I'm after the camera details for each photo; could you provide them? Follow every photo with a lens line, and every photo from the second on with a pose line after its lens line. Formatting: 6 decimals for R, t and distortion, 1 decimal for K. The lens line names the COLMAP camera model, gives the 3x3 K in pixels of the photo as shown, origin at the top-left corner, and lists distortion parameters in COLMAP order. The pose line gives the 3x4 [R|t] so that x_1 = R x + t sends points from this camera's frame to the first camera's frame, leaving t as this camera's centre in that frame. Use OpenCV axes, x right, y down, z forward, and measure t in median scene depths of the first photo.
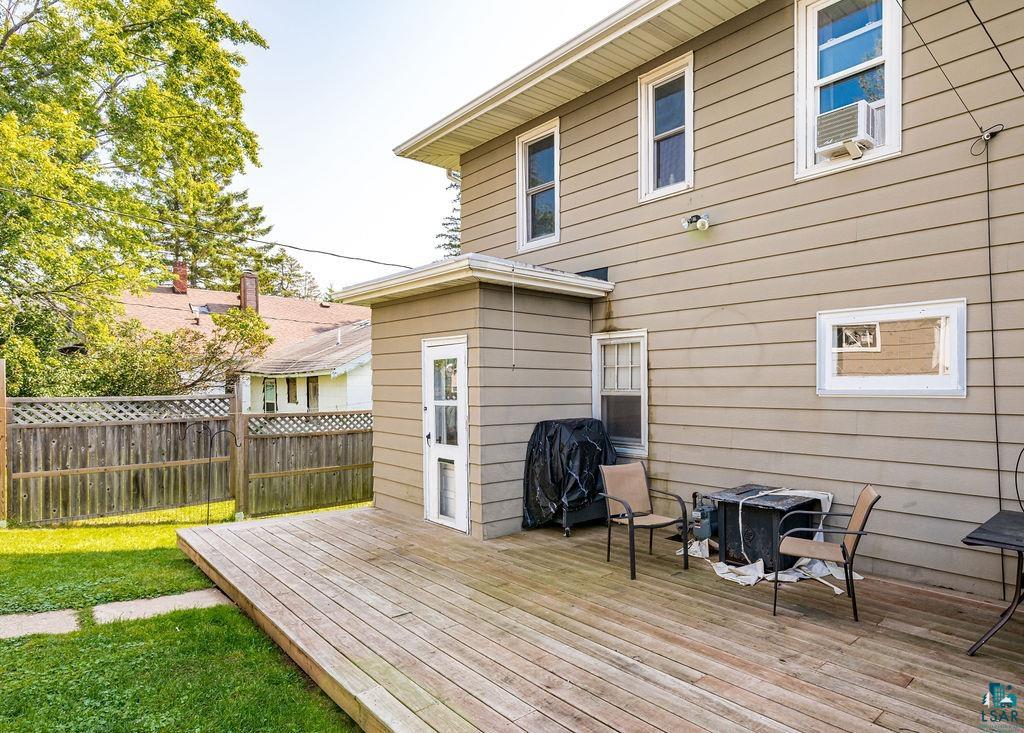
lens RADIAL K [[617.8, 0, 610.8], [0, 617.8, 378.3], [0, 0, 1]] dist [0.006920, 0.003167]
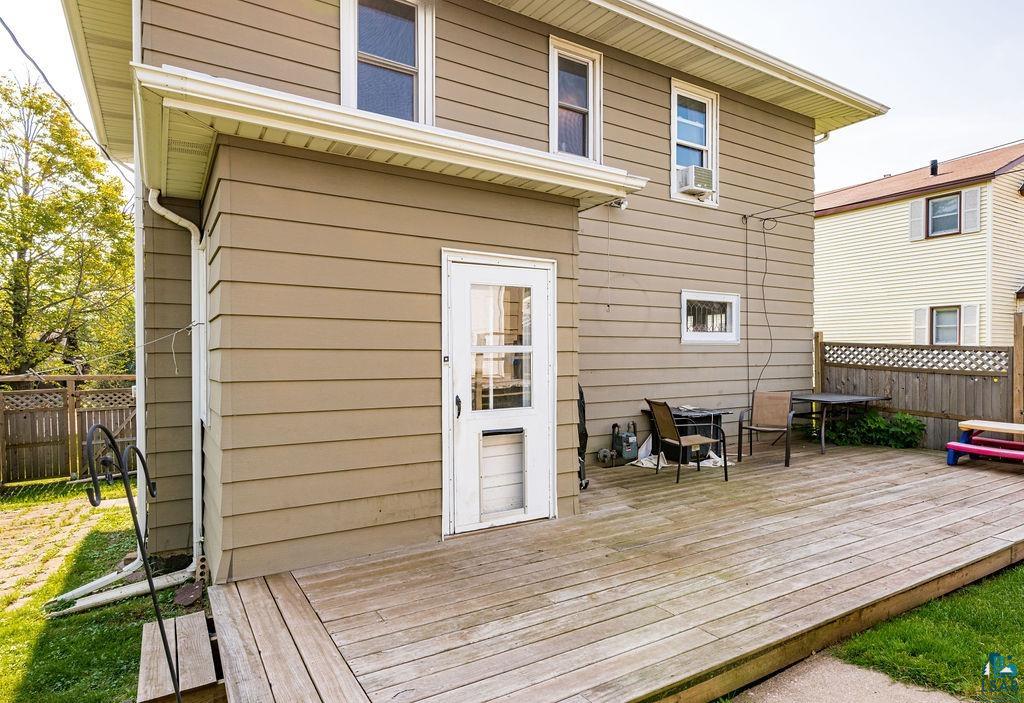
lens RADIAL K [[570.4, 0, 515.2], [0, 570.4, 352.0], [0, 0, 1]] dist [-0.003192, -0.000105]
pose [[0.223945, 0.005352, 0.974587, -1.048811], [-0.009970, 0.999945, -0.003201, 0.052611], [-0.974551, -0.009000, 0.223987, 0.990323]]
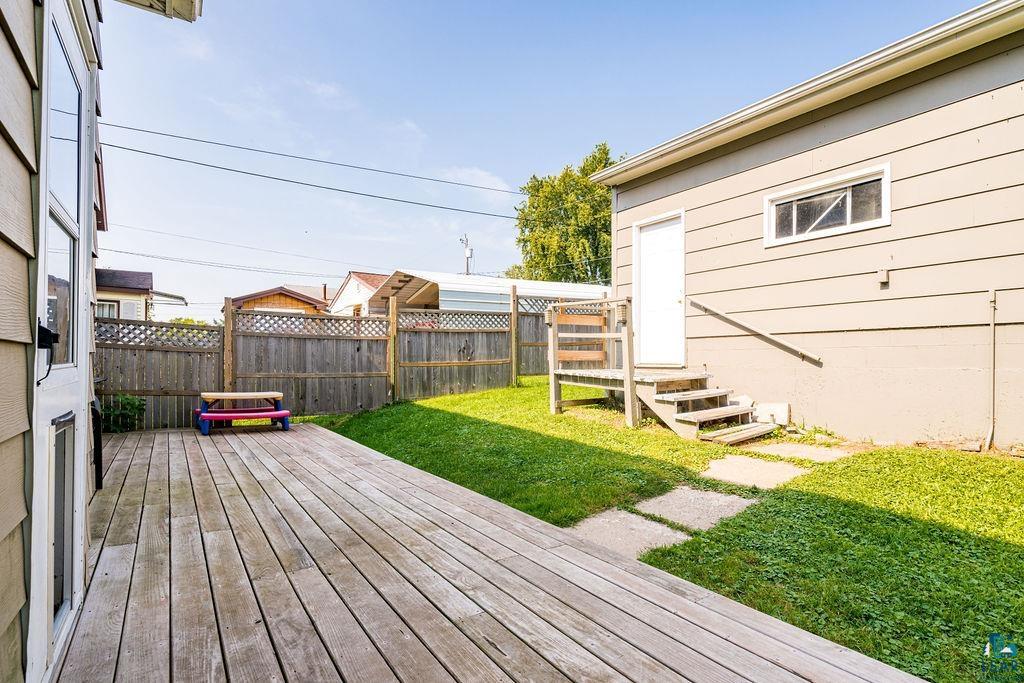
lens RADIAL K [[545.7, 0, 533.9], [0, 545.7, 364.2], [0, 0, 1]] dist [0.016984, 0.001020]
pose [[-0.985088, -0.008241, 0.171855, -0.616444], [-0.009612, 0.999928, -0.007146, 0.121034], [-0.171784, -0.008691, -0.985096, 1.427315]]
